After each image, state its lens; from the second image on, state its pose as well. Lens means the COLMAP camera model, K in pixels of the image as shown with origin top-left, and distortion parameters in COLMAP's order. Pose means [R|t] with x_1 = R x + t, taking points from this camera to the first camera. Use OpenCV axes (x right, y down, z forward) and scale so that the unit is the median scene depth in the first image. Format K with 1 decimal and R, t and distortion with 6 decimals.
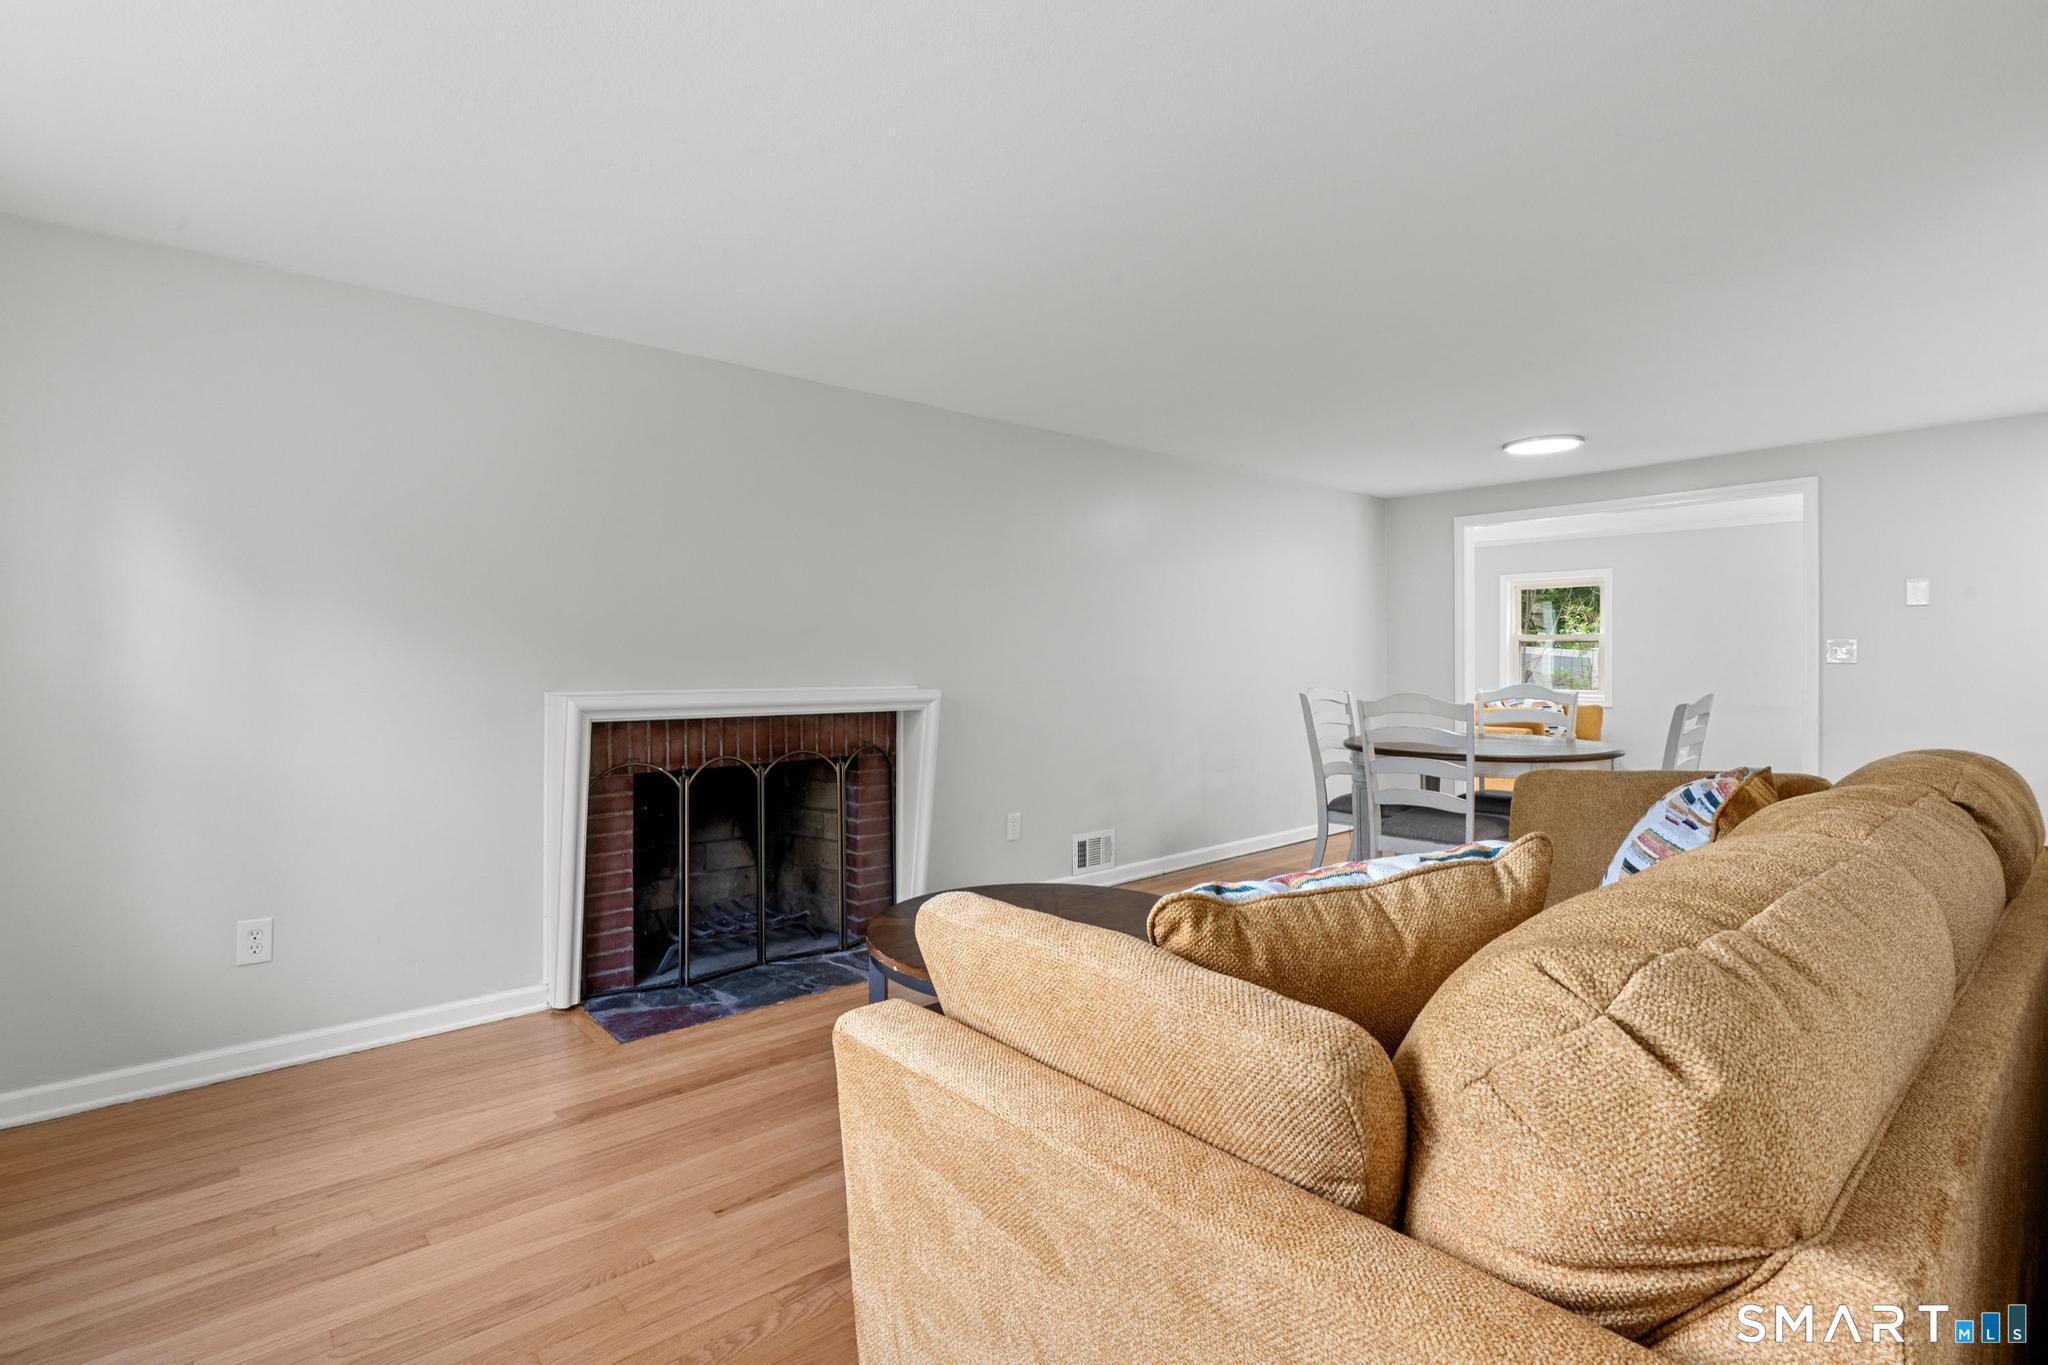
lens RADIAL K [[961.6, 0, 1022.5], [0, 961.6, 686.6], [0, 0, 1]] dist [-0.009763, 0.000634]
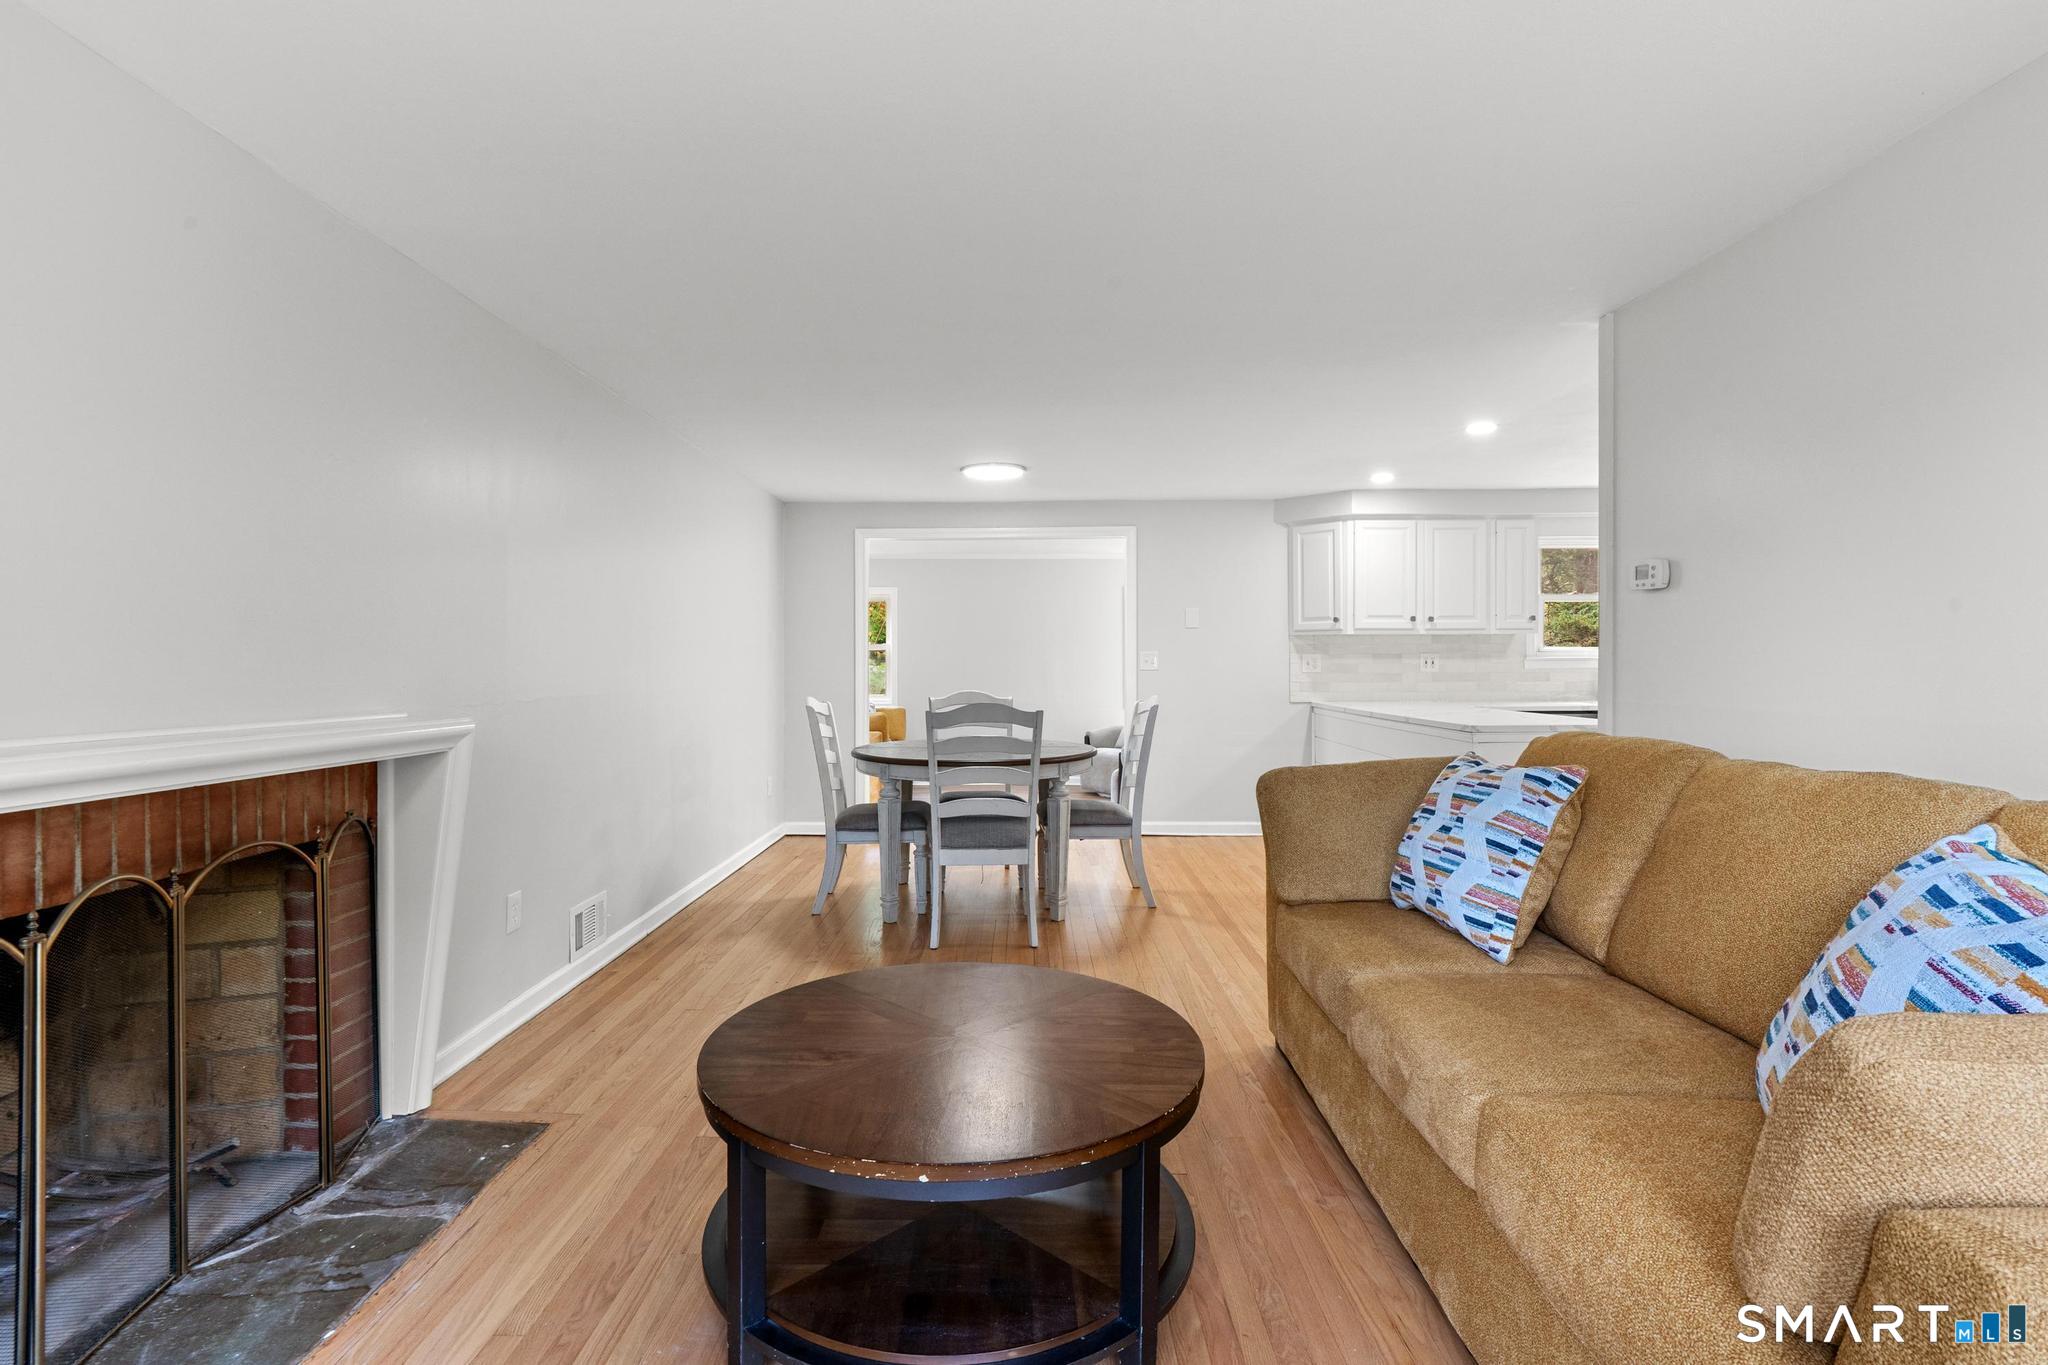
lens RADIAL K [[961.6, 0, 1012.4], [0, 961.6, 668.9], [0, 0, 1]] dist [-0.009763, 0.000634]
pose [[0.676516, -0.003536, 0.736420, -0.315440], [0.021893, 0.999643, -0.015312, -0.011891], [-0.736103, 0.026481, 0.676352, 0.306422]]
